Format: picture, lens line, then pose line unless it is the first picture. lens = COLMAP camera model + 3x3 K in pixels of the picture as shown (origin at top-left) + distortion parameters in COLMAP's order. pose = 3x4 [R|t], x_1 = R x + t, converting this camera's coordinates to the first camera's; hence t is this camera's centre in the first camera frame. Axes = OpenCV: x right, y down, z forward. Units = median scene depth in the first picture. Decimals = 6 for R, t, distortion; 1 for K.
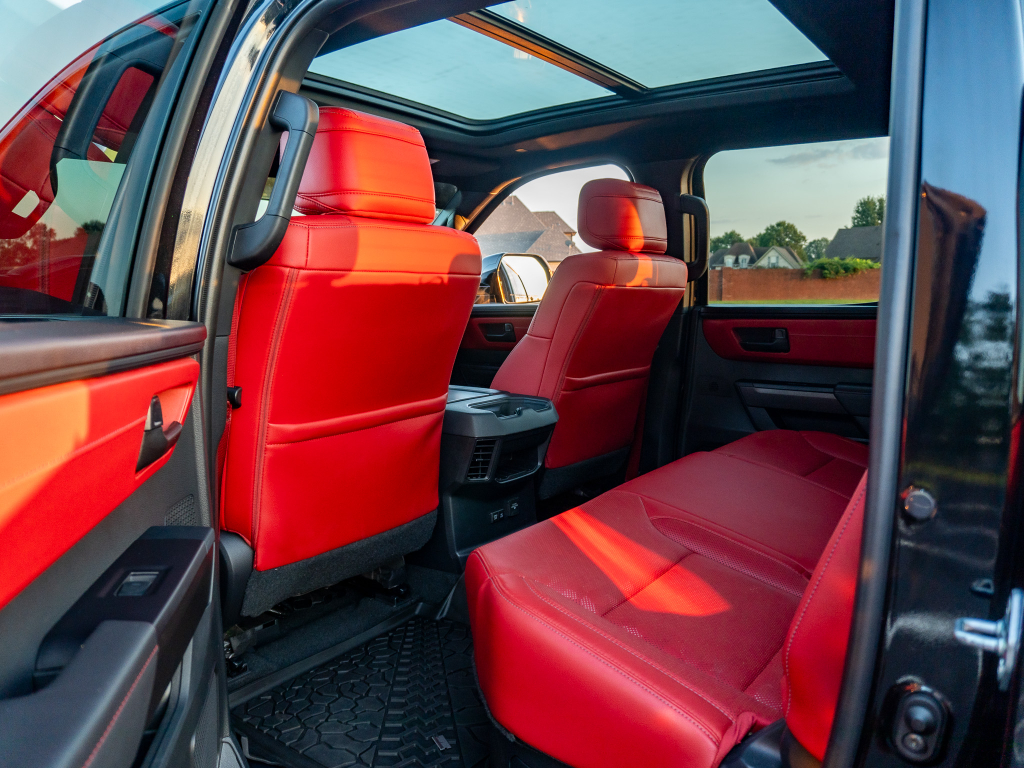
lens RADIAL K [[774.2, 0, 512.0], [0, 774.2, 384.0], [0, 0, 1]] dist [-0.017599, 0.004740]
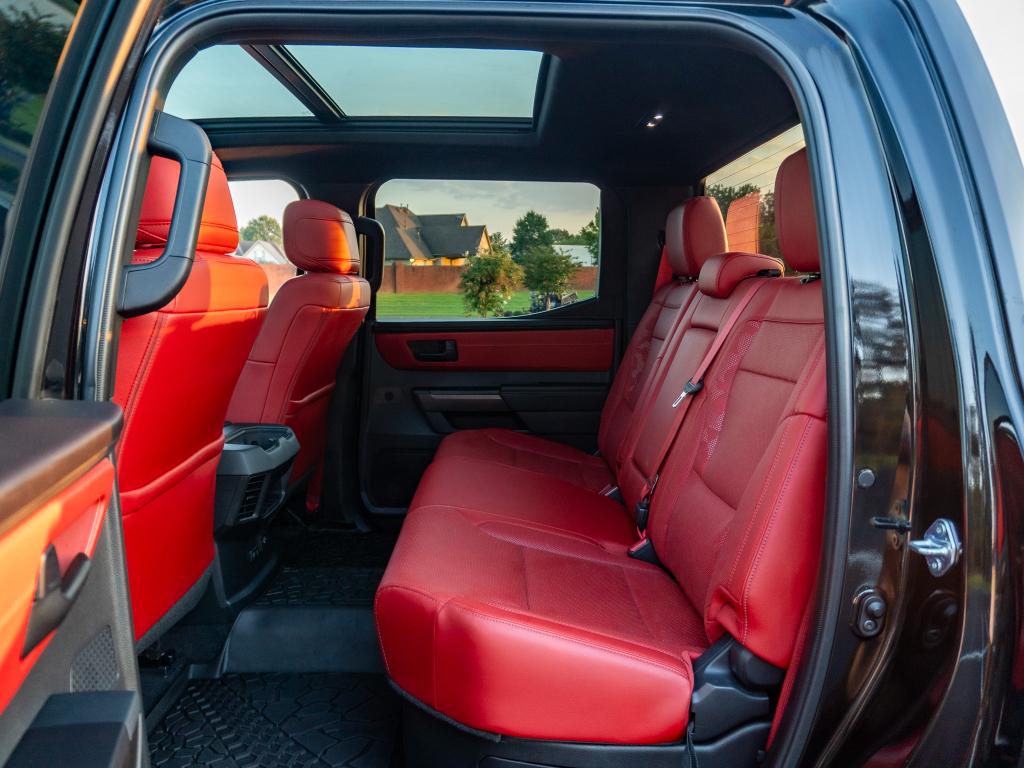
lens RADIAL K [[779.2, 0, 512.0], [0, 779.2, 384.0], [0, 0, 1]] dist [-0.007146, -0.003223]
pose [[0.797049, -0.072551, 0.599541, -0.299796], [0.067642, 0.997236, 0.030751, -0.041611], [-0.600114, 0.016044, 0.799753, 0.038368]]
